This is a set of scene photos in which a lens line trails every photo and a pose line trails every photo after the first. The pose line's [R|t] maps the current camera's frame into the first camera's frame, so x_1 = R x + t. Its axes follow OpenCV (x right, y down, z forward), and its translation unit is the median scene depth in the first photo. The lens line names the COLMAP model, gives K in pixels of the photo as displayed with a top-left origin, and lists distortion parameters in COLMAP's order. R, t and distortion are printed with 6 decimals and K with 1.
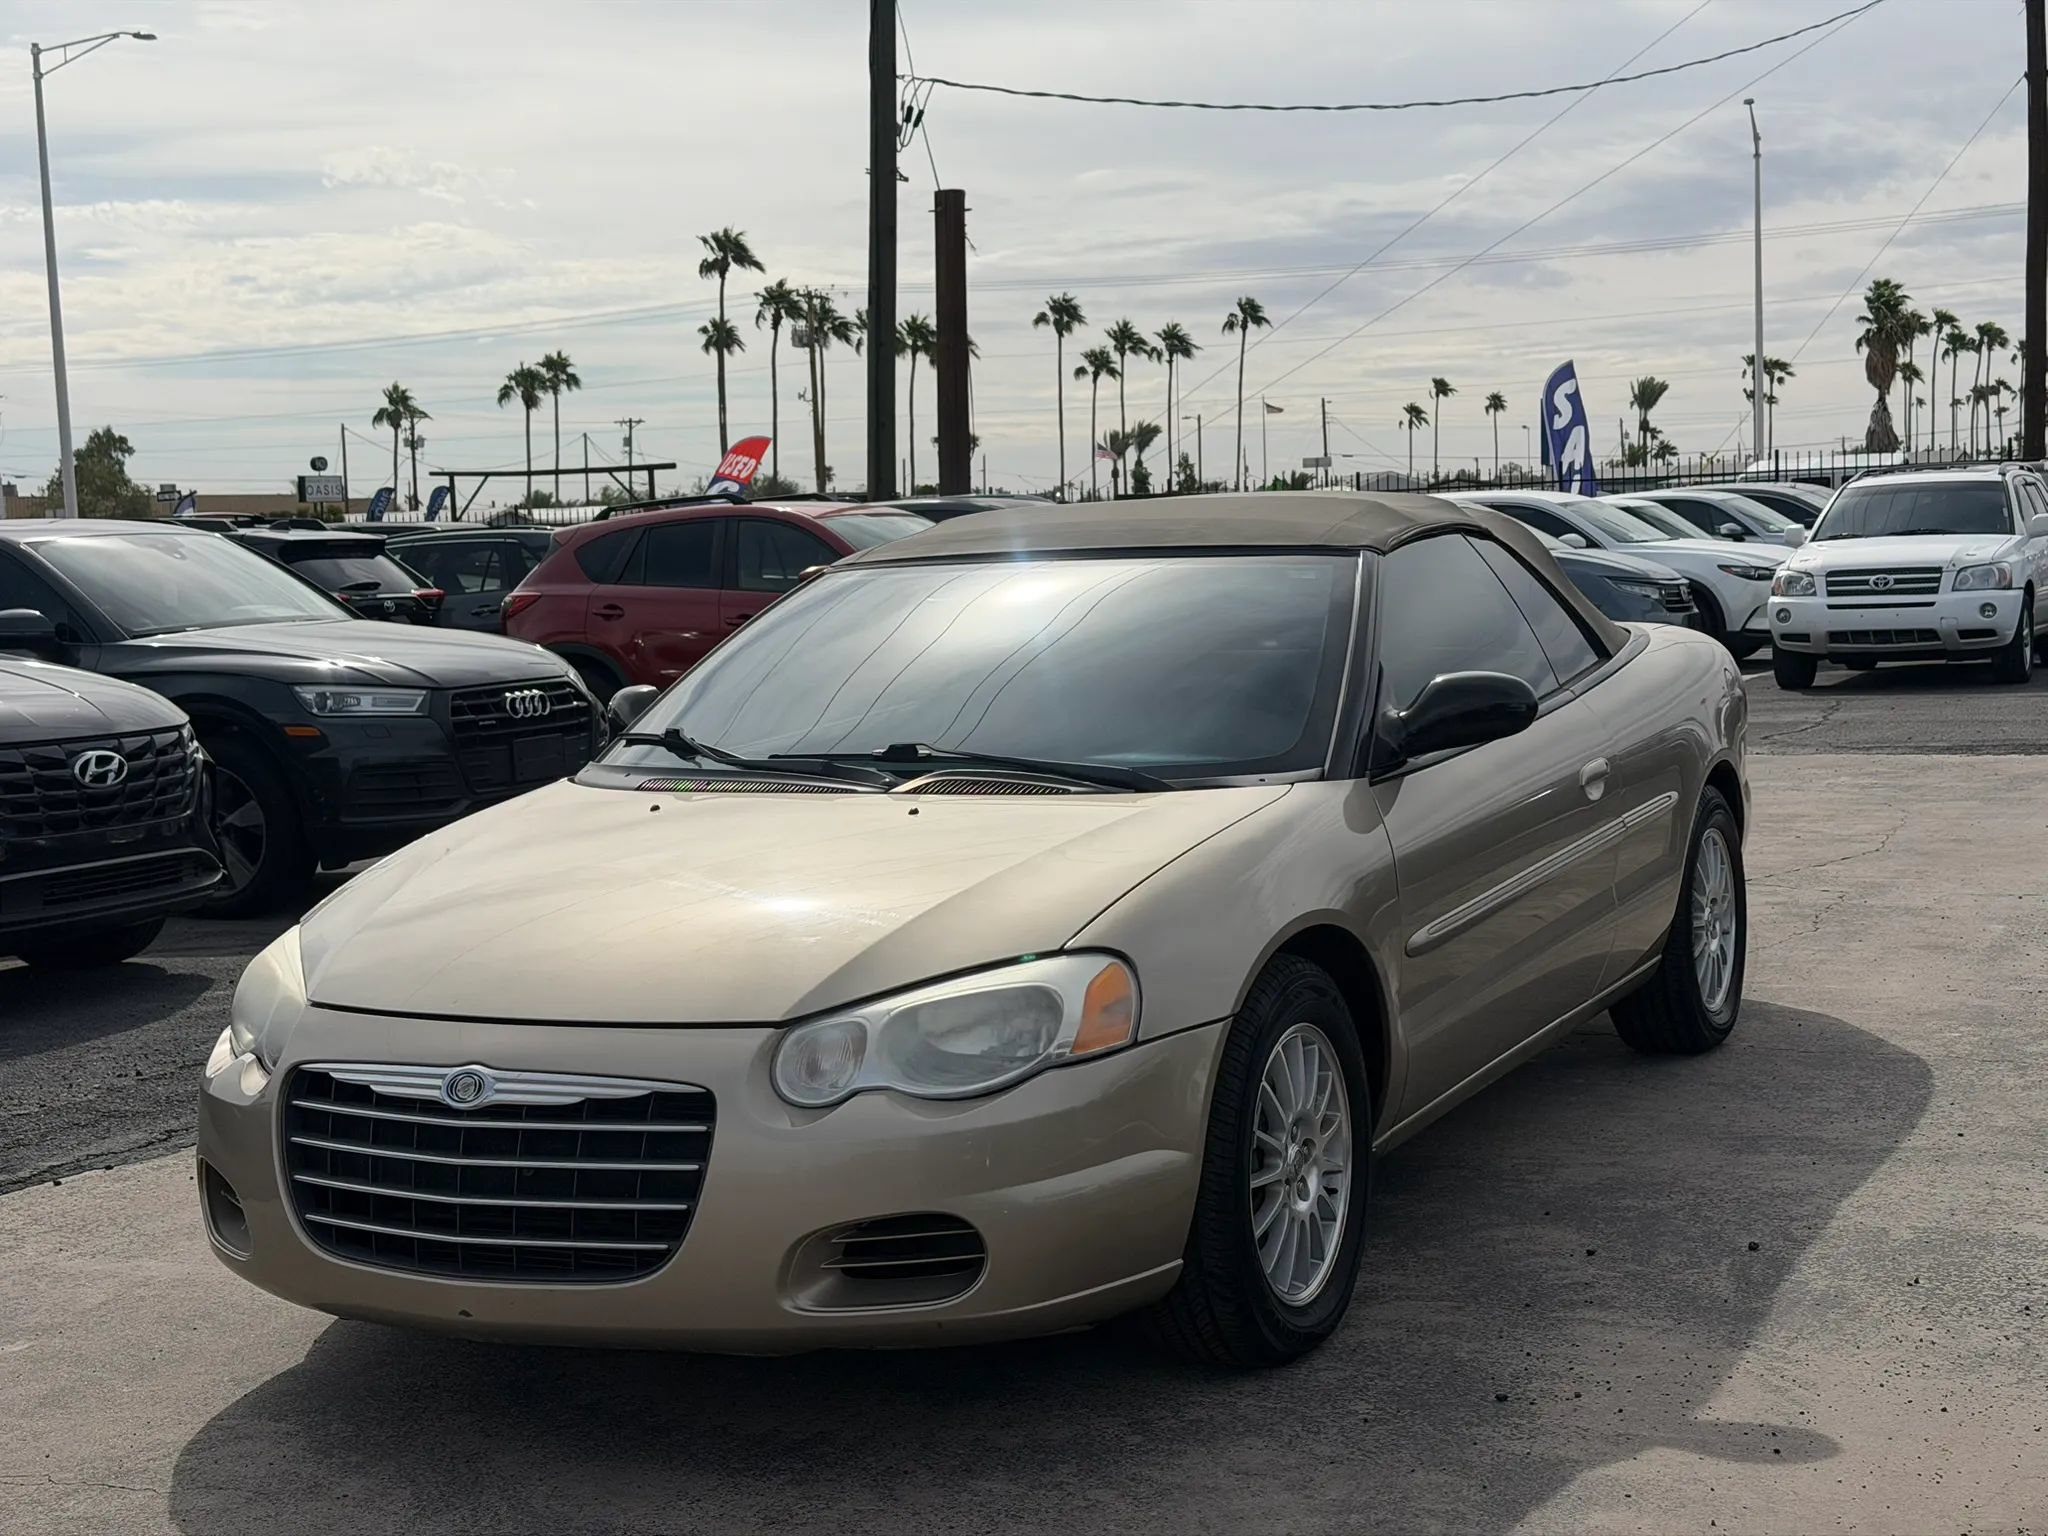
lens RADIAL K [[2849.5, 0, 1024.0], [0, 2849.5, 768.0], [0, 0, 1]] dist [0.245532, -0.595692]
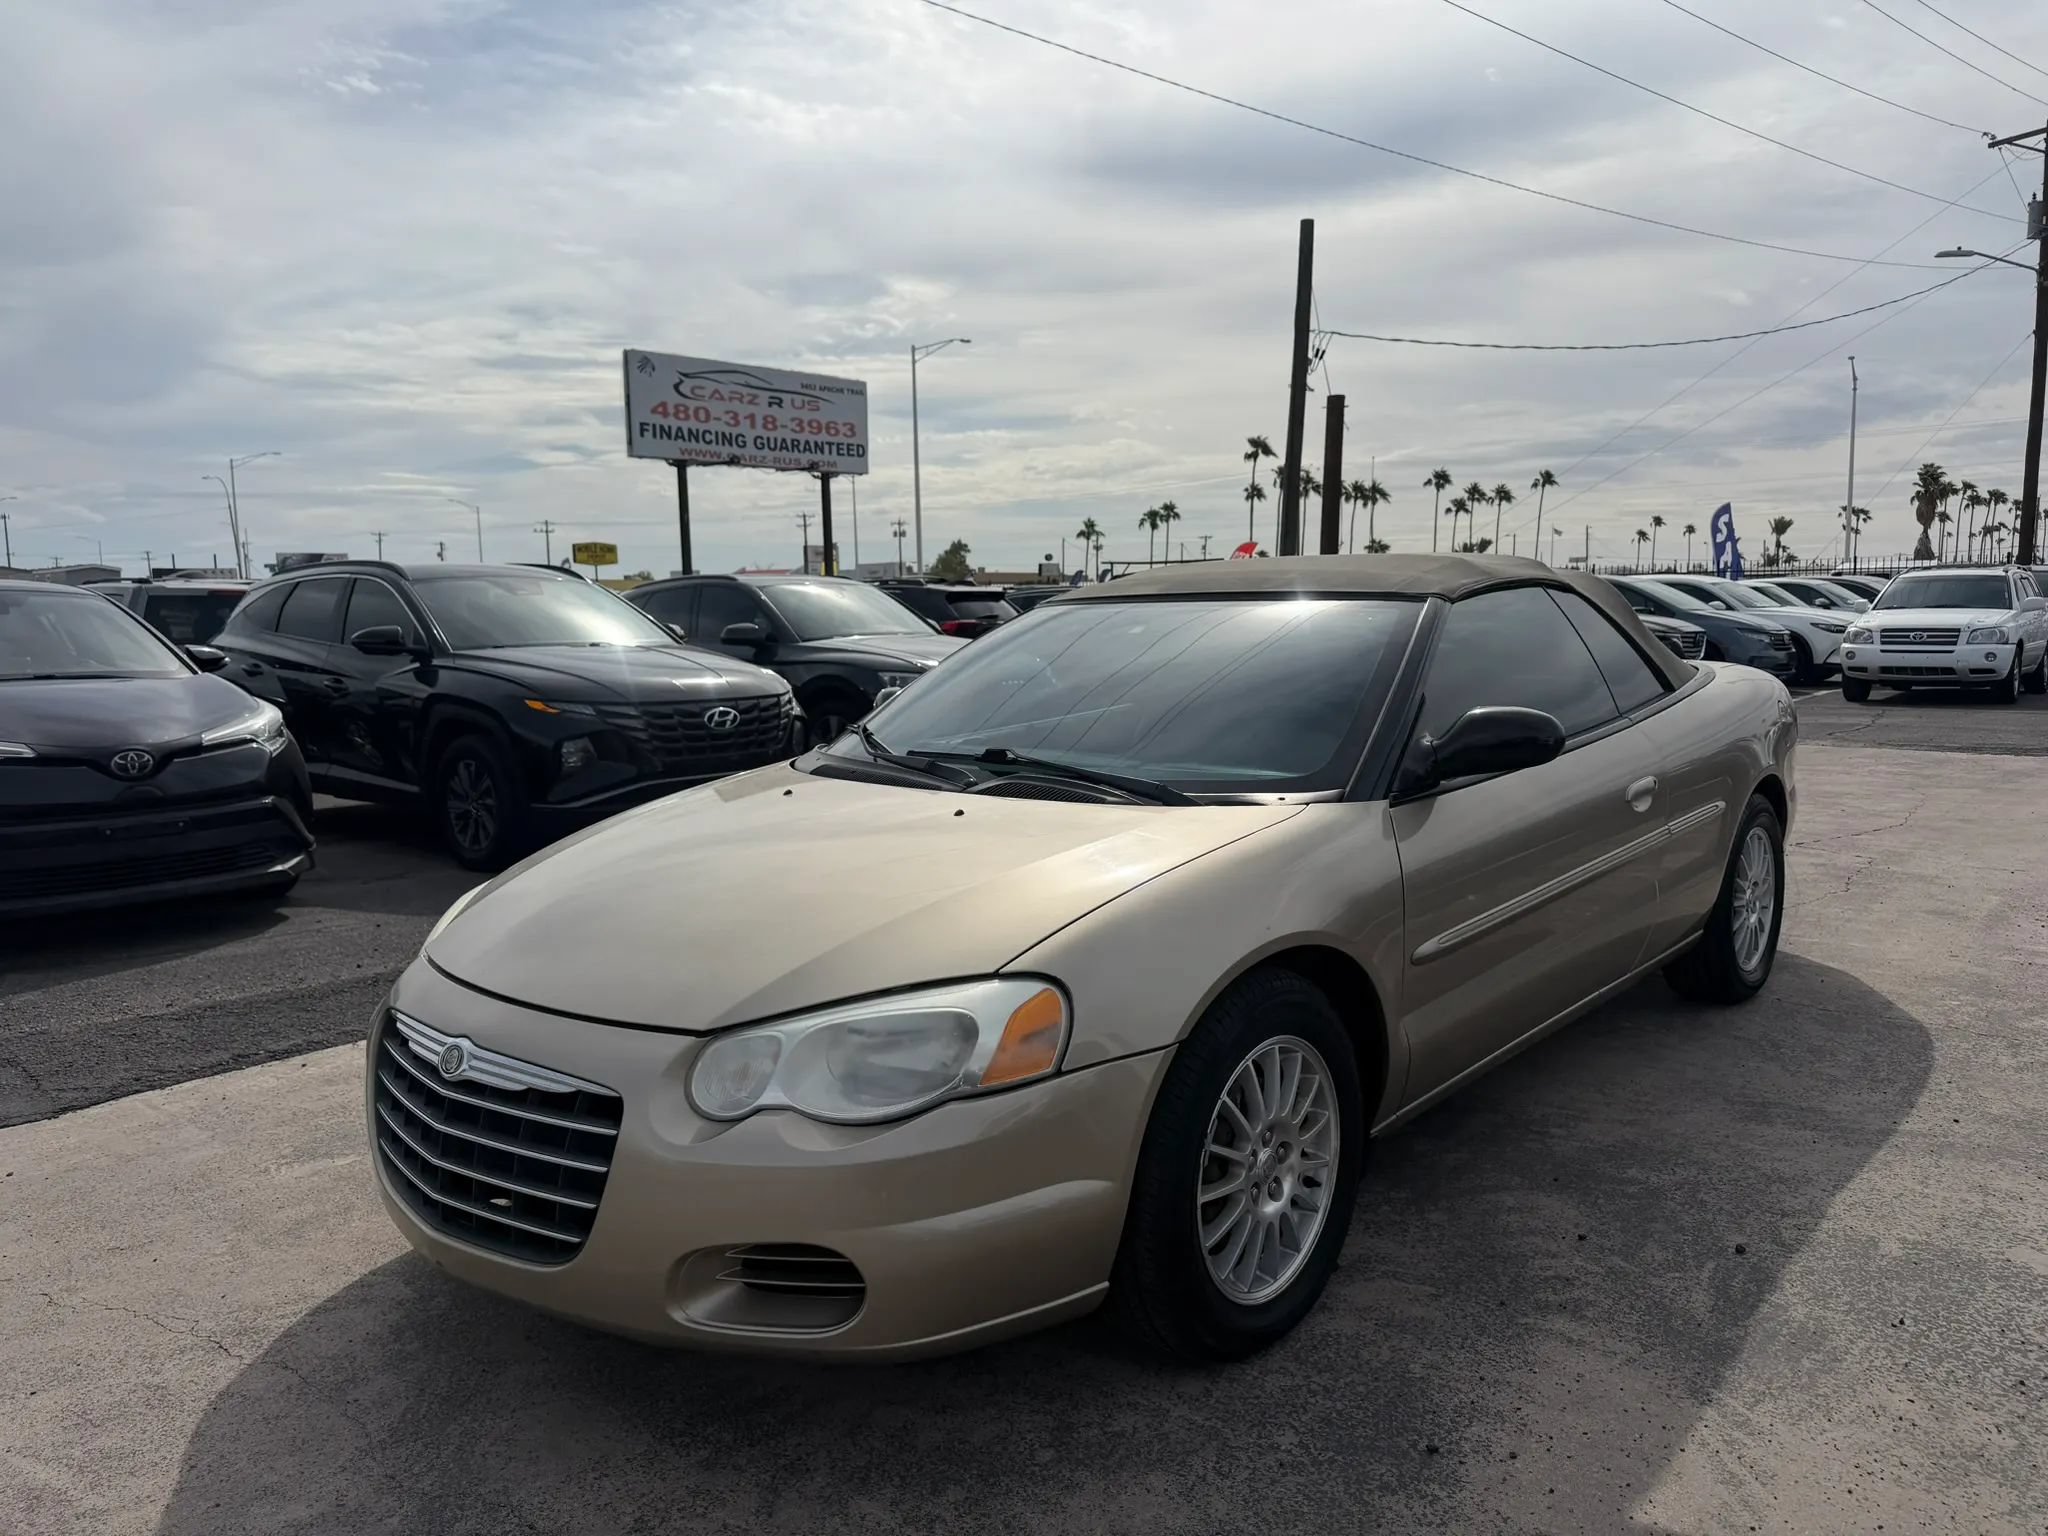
lens RADIAL K [[1430.0, 0, 1045.2], [0, 1430.0, 771.1], [0, 0, 1]] dist [0.055774, -0.073322]
pose [[0.967295, 0.052001, -0.248266, 0.068910], [-0.041783, 0.998055, 0.046256, -0.014988], [0.250188, -0.034370, 0.967587, 0.230670]]
